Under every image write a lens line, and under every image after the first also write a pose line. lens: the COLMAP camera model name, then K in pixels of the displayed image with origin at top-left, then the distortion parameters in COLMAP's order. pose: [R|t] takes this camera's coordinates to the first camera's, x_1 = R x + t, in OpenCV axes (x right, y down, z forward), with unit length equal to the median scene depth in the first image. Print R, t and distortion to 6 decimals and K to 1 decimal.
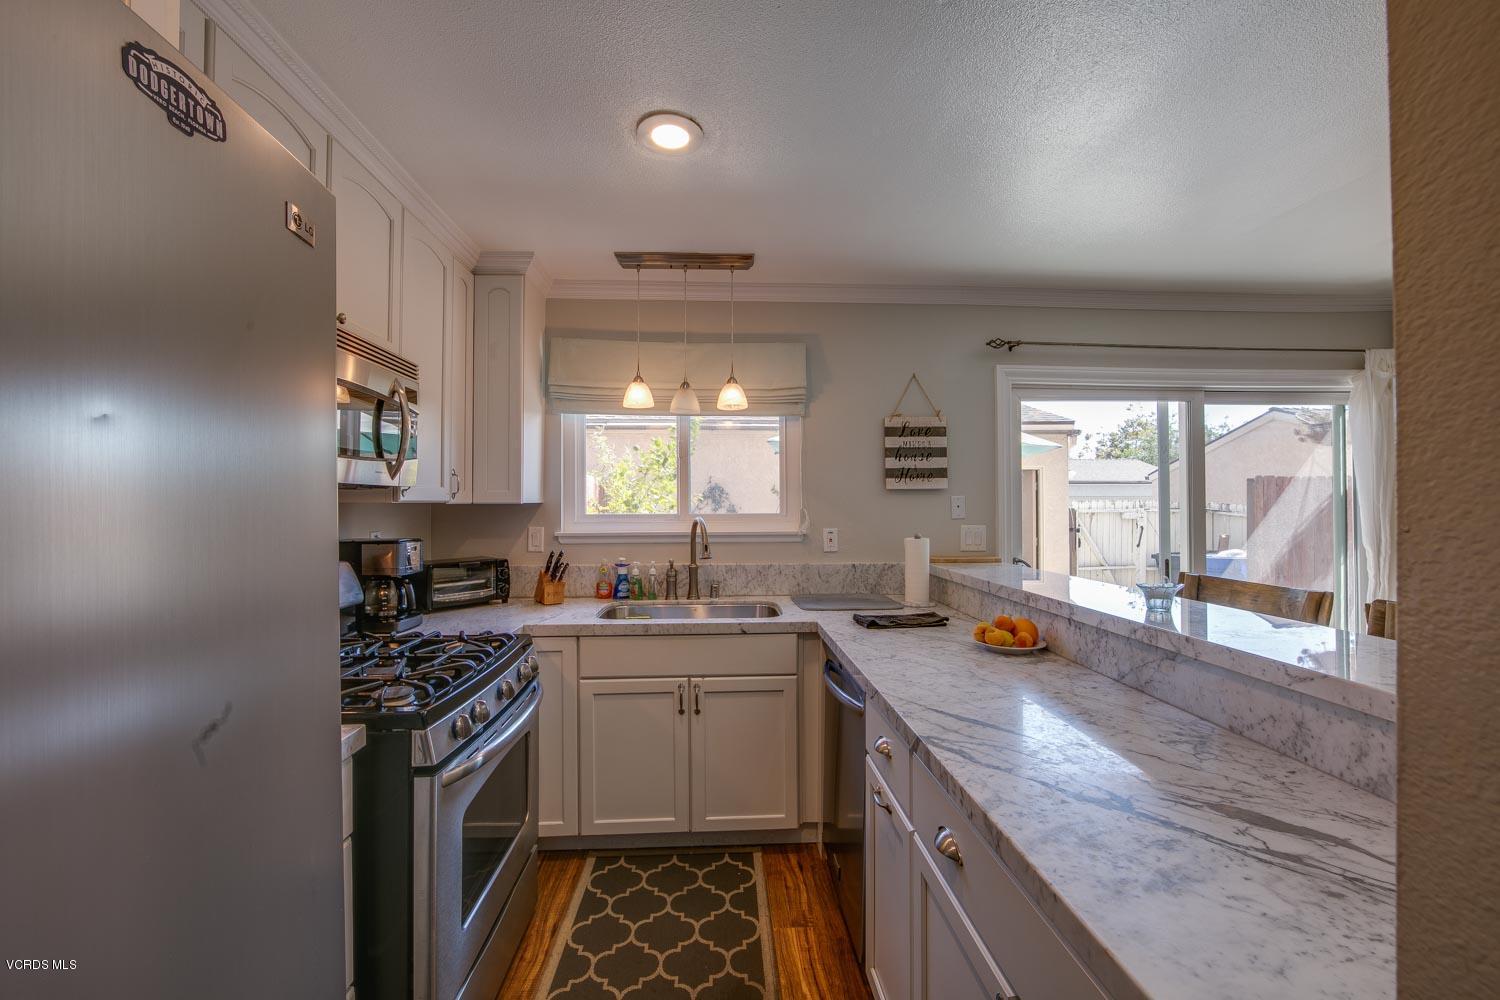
lens RADIAL K [[599.5, 0, 747.1], [0, 599.5, 496.7], [0, 0, 1]] dist [-0.004041, 0.000814]
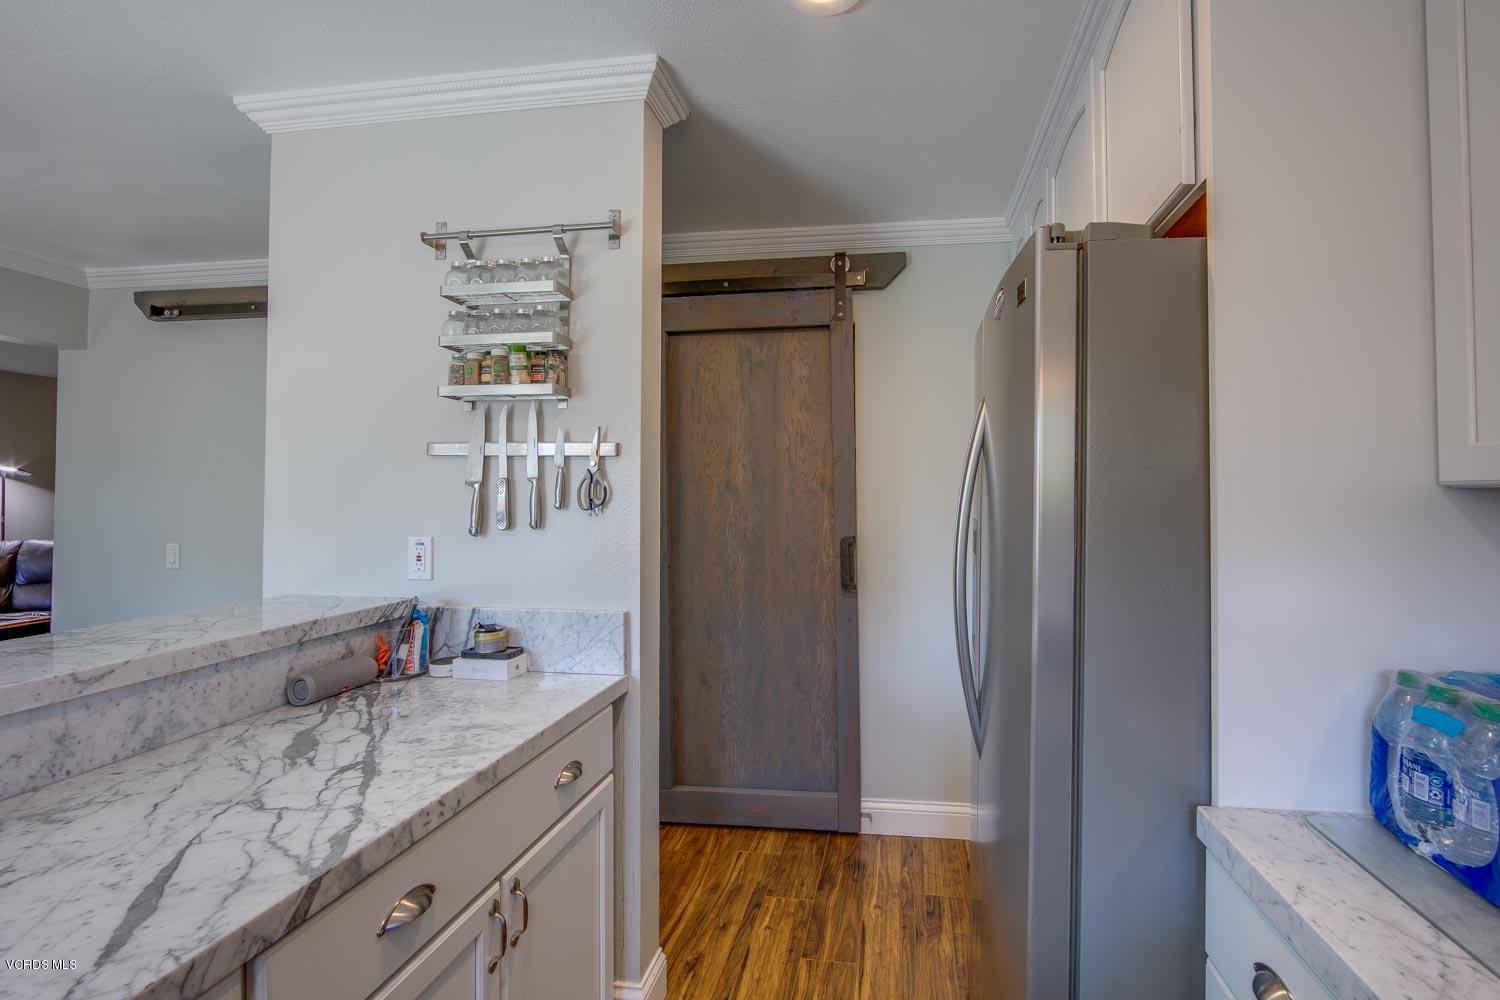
lens RADIAL K [[636.9, 0, 826.3], [0, 636.9, 477.9], [0, 0, 1]] dist [-0.000405, 0.000246]
pose [[-0.984462, 0.006036, 0.175495, -0.359791], [-0.000504, 0.999308, -0.037196, 0.022465], [-0.175598, -0.036706, -0.983777, 1.667413]]
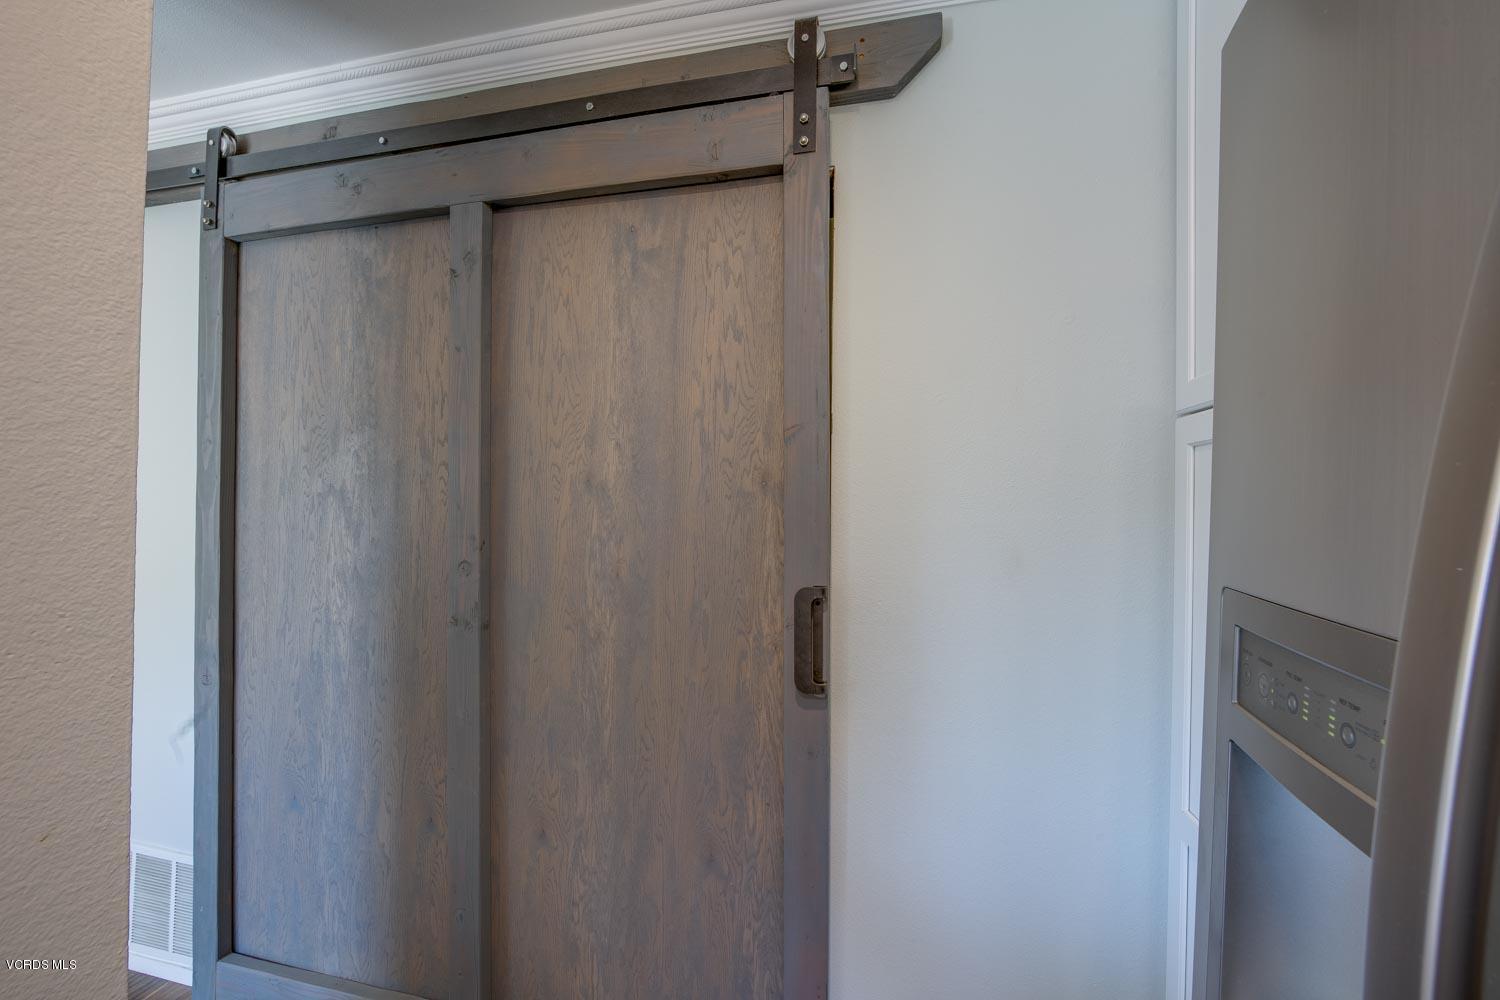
lens RADIAL K [[599.5, 0, 717.1], [0, 599.5, 505.1], [0, 0, 1]] dist [-0.004041, 0.000814]
pose [[-0.954543, -0.015814, 0.297652, -0.249349], [-0.019693, 0.999756, -0.010038, 0.018933], [-0.297421, -0.015444, -0.954622, 0.894615]]
